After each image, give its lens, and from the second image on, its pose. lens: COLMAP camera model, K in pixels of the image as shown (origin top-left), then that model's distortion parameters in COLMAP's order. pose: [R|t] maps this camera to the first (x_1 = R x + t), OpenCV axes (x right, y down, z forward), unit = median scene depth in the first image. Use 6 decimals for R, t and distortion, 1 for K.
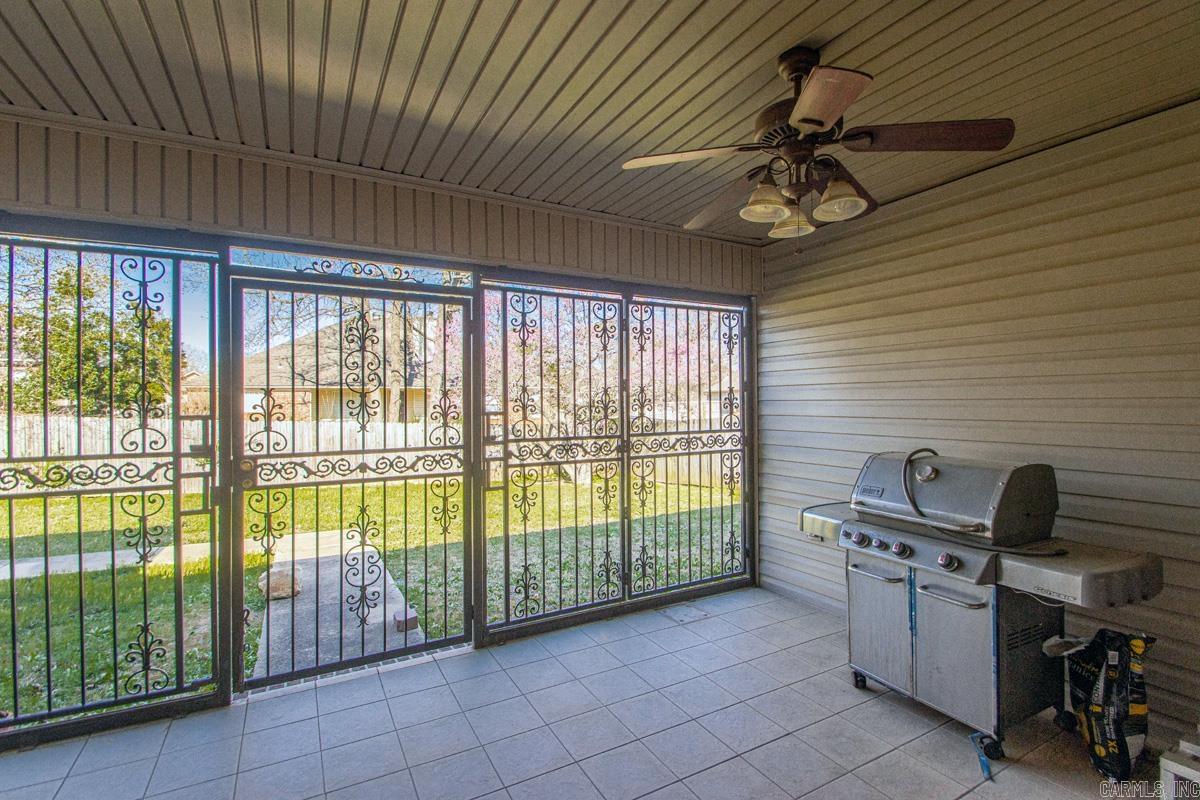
lens RADIAL K [[560.2, 0, 620.5], [0, 560.2, 398.8], [0, 0, 1]] dist [-0.001943, -0.002745]
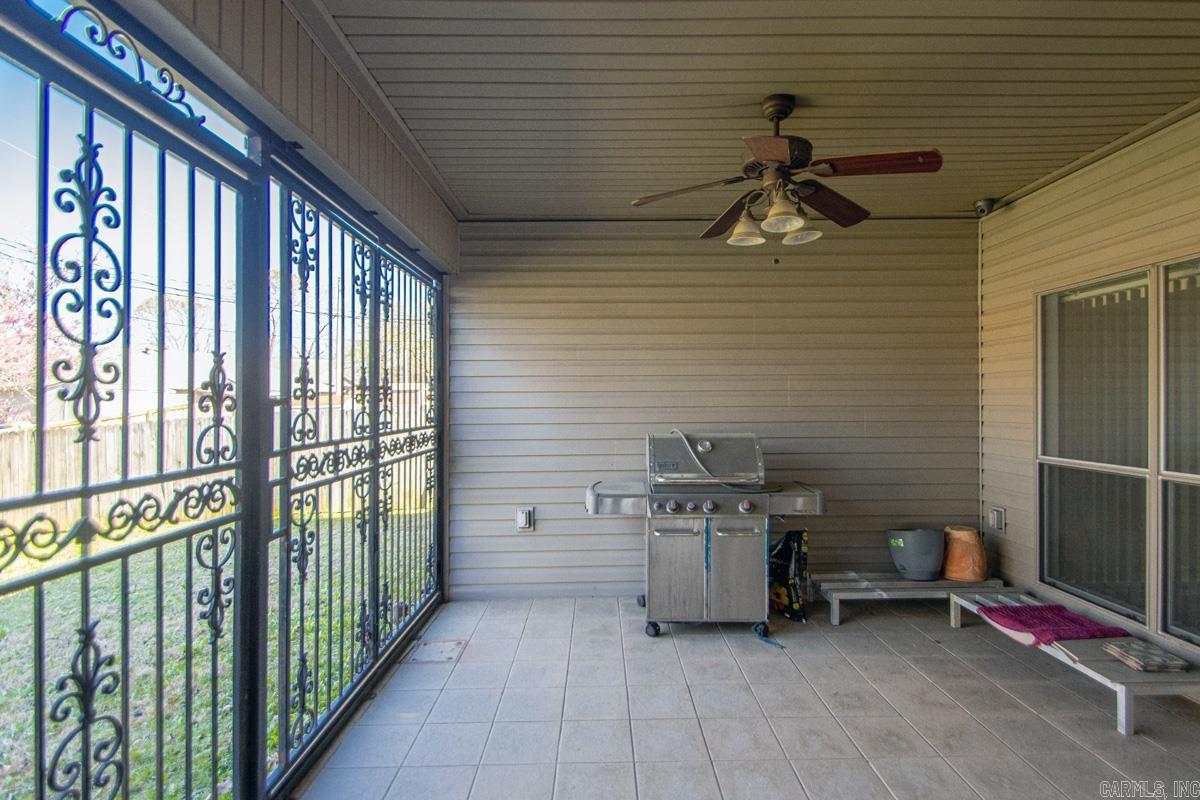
lens RADIAL K [[573.6, 0, 620.5], [0, 573.6, 403.7], [0, 0, 1]] dist [0.007451, -0.011372]
pose [[0.482364, 0.001208, 0.875970, -0.586541], [-0.003308, 0.999994, 0.000442, 0.028347], [-0.875964, -0.003111, 0.482366, 0.437714]]
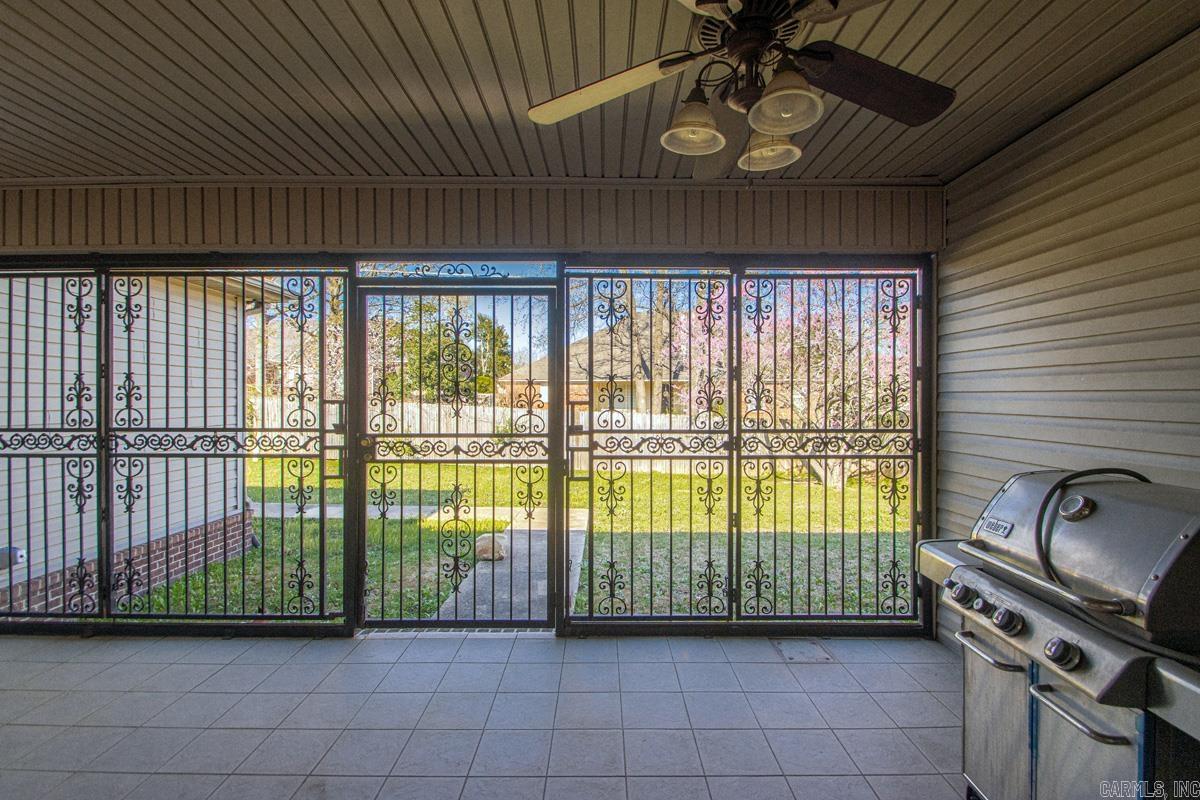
lens RADIAL K [[573.6, 0, 613.0], [0, 573.6, 395.9], [0, 0, 1]] dist [0.007451, -0.011372]
pose [[0.867588, 0.008193, -0.497216, 0.342594], [-0.004721, 0.999955, 0.008239, 0.005591], [0.497261, -0.004800, 0.867588, 0.159827]]
